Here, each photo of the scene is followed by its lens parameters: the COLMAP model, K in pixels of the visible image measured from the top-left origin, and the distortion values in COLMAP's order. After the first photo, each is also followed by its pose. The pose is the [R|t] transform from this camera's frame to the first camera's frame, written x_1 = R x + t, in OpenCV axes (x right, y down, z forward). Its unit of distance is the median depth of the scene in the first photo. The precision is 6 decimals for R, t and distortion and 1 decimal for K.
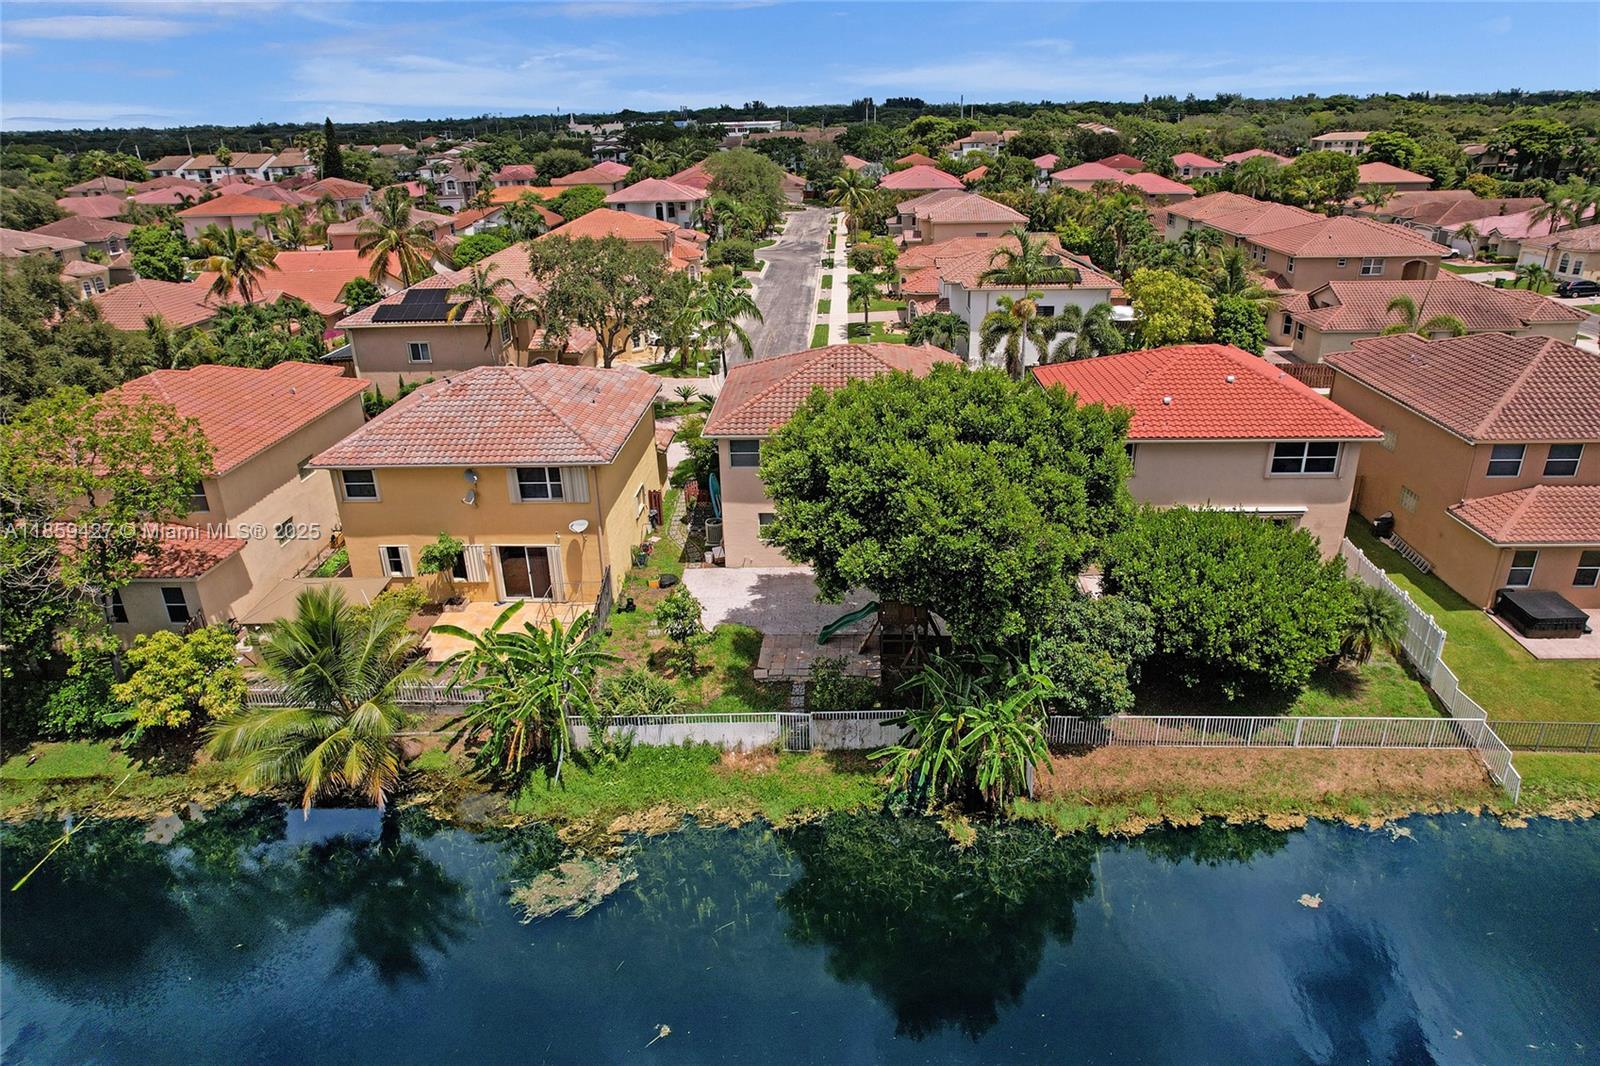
lens RADIAL K [[1038.2, 0, 806.8], [0, 1038.2, 539.6], [0, 0, 1]] dist [-0.083814, 0.083104]
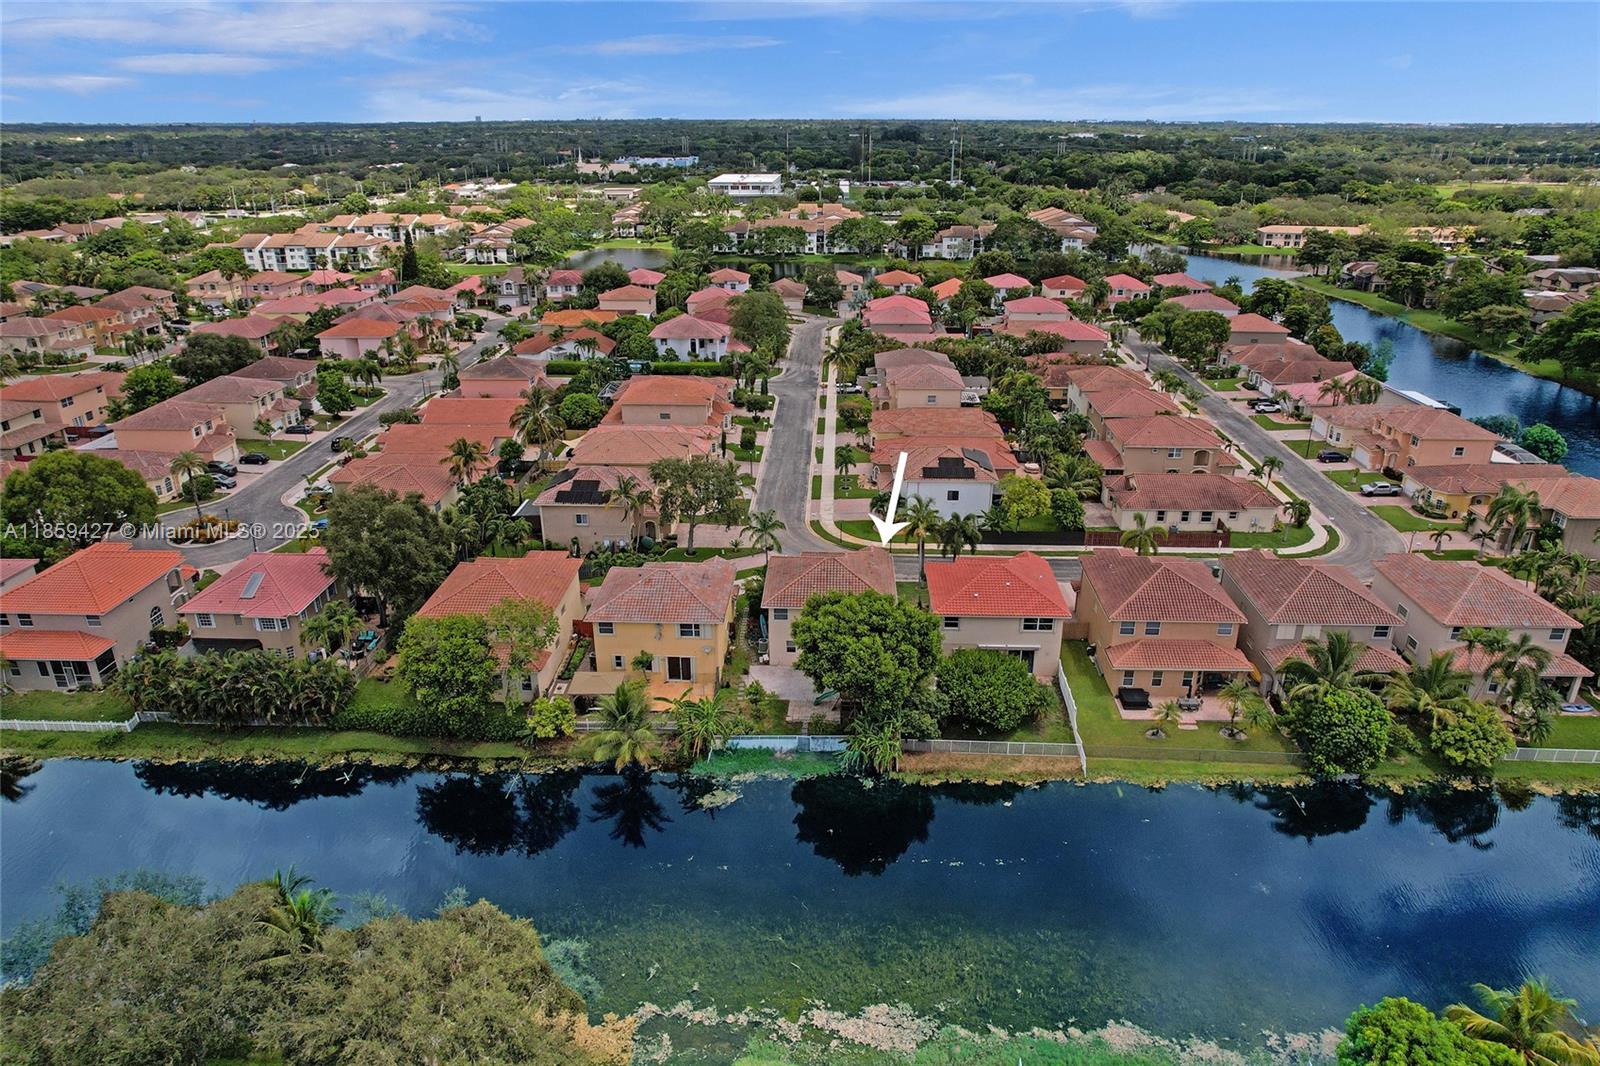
lens RADIAL K [[1068.5, 0, 800.0], [0, 1068.5, 533.0], [0, 0, 1]] dist [-0.044738, 0.001291]
pose [[0.999788, 0.020287, 0.003657, -0.036652], [-0.020210, 0.999597, -0.019945, -0.241675], [-0.004060, 0.019867, 0.999794, -1.415058]]
